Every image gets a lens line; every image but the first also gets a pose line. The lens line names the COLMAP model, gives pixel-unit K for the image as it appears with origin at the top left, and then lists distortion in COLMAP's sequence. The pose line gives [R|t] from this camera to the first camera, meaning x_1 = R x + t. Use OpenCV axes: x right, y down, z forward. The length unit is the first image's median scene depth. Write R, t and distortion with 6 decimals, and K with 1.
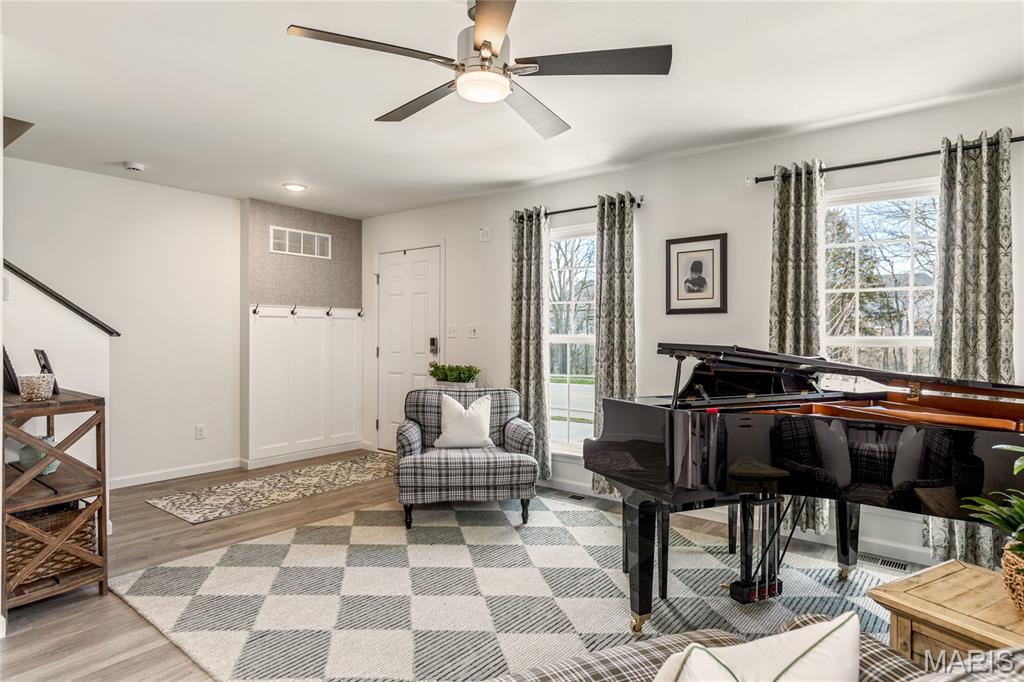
lens RADIAL K [[571.9, 0, 510.8], [0, 571.9, 336.8], [0, 0, 1]] dist [0.000789, -0.000424]
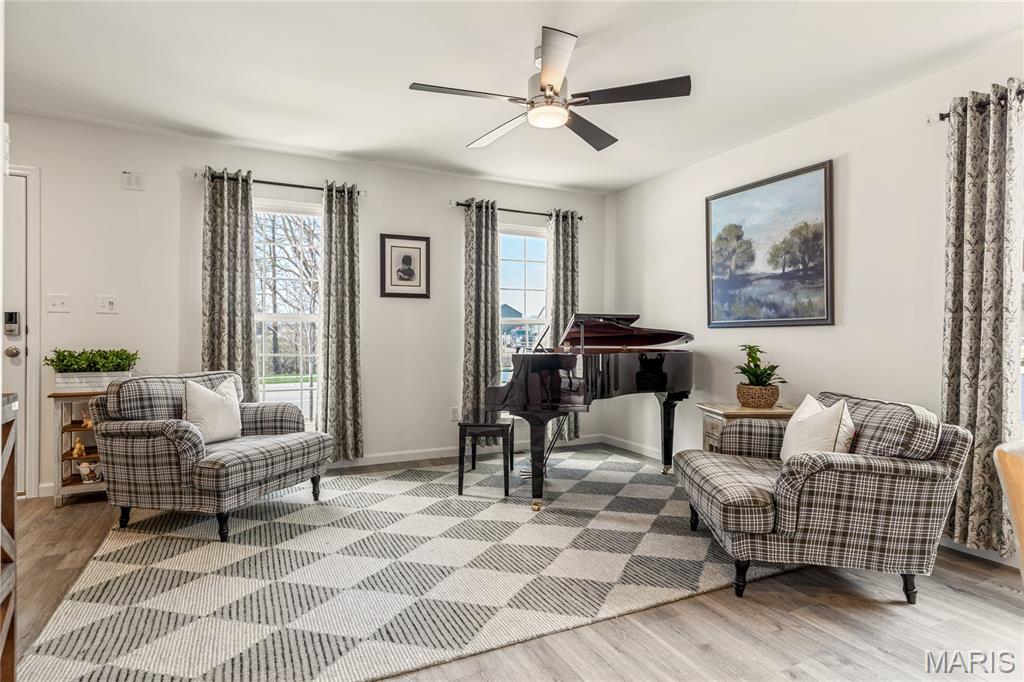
lens RADIAL K [[558.2, 0, 514.2], [0, 558.2, 335.3], [0, 0, 1]] dist [0.001120, 0.000332]
pose [[0.426875, -0.003287, 0.904305, -0.625684], [-0.002749, 0.999984, 0.004932, 0.032053], [-0.904307, -0.004591, 0.426859, 0.251643]]
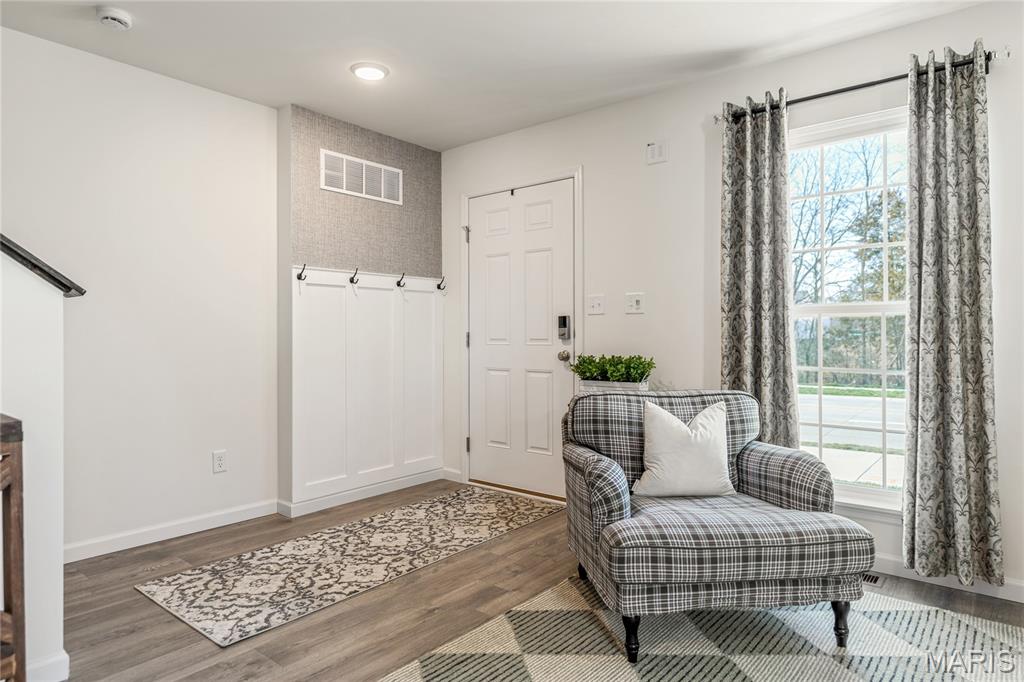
lens RADIAL K [[607.9, 0, 513.8], [0, 607.9, 331.0], [0, 0, 1]] dist [-0.001713, 0.000191]
pose [[0.999838, -0.007408, -0.016431, -0.239620], [0.007263, 0.999934, -0.008865, 0.033367], [0.016496, 0.008744, 0.999826, 0.384193]]
